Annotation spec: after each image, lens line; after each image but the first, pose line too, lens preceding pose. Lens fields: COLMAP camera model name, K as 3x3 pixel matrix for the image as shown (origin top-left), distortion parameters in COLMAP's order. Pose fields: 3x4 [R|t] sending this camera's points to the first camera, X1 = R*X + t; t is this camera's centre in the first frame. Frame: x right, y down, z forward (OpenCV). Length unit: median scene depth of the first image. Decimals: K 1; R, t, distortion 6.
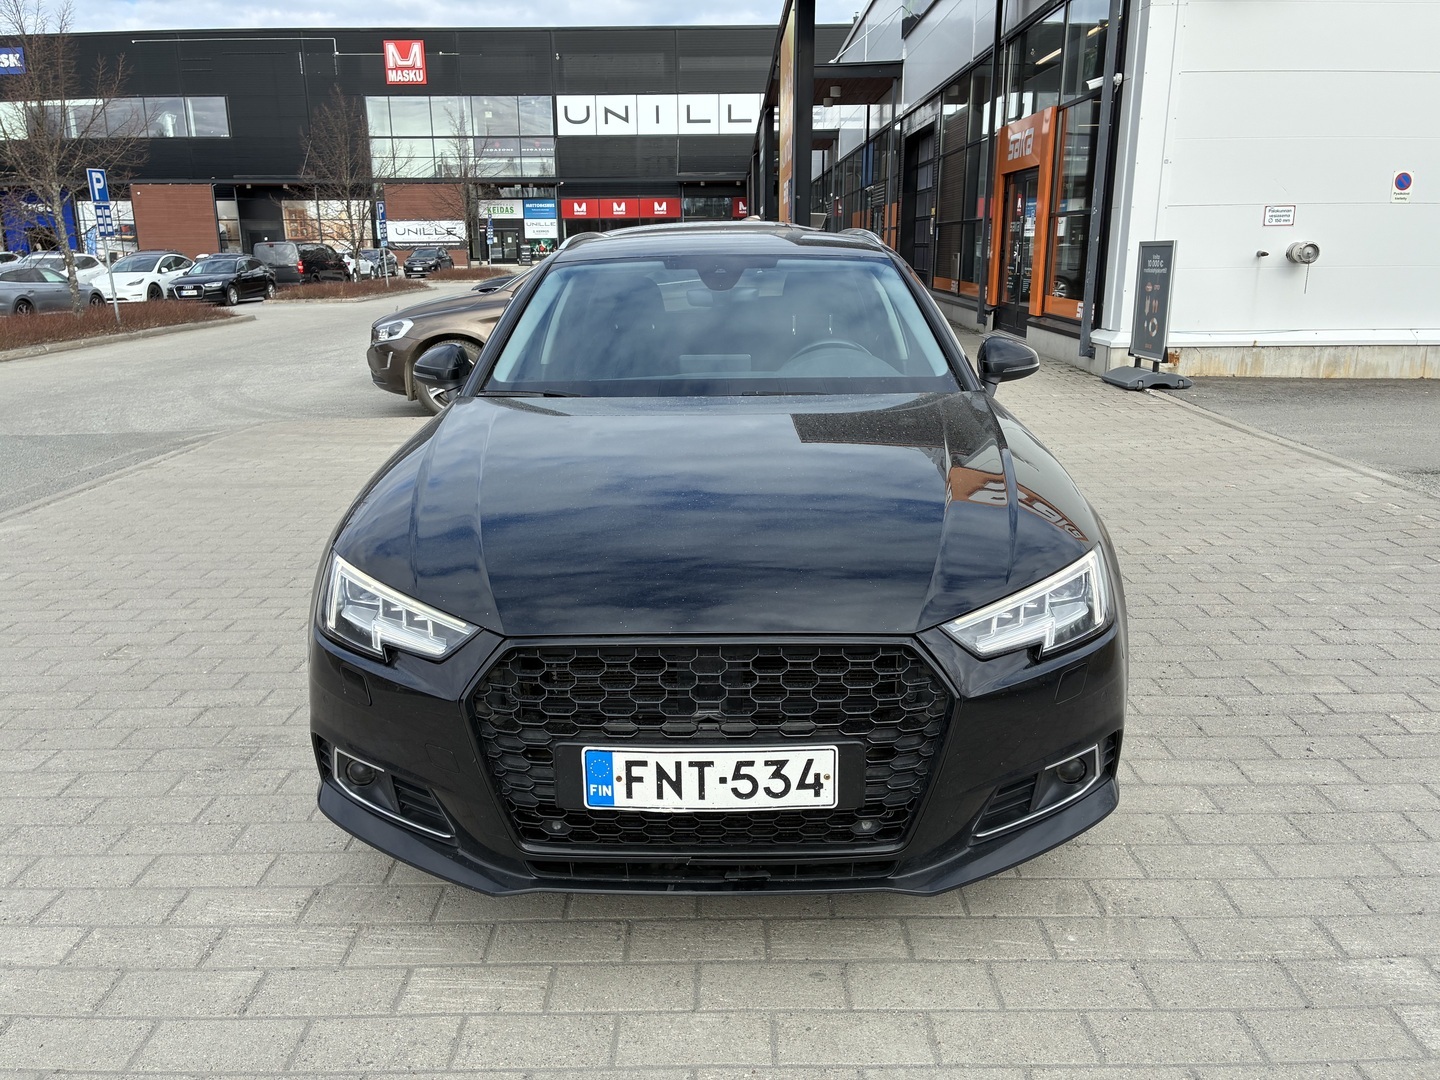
lens RADIAL K [[1085.6, 0, 726.5], [0, 1085.6, 542.1], [0, 0, 1]] dist [0.055013, -0.076068]
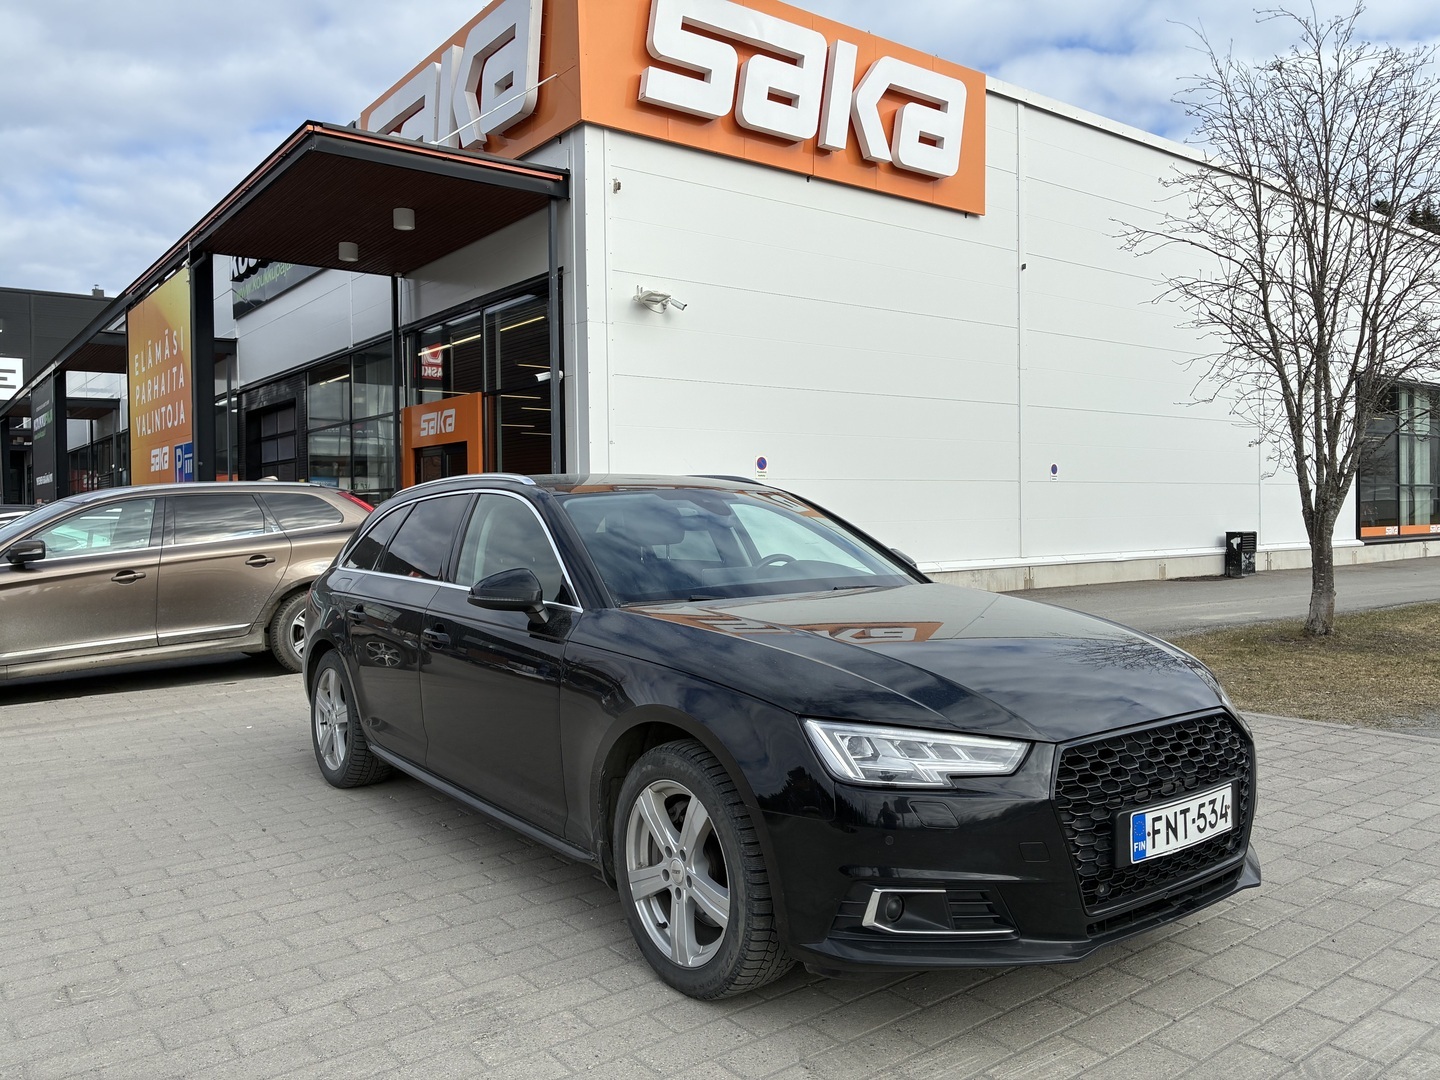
lens RADIAL K [[1085.6, 0, 729.2], [0, 1085.6, 532.0], [0, 0, 1]] dist [0.055013, -0.076068]
pose [[0.791723, -0.014568, 0.610707, -1.325911], [0.168575, 0.966108, -0.195495, 0.033506], [-0.587160, 0.257728, 0.767345, 0.169188]]
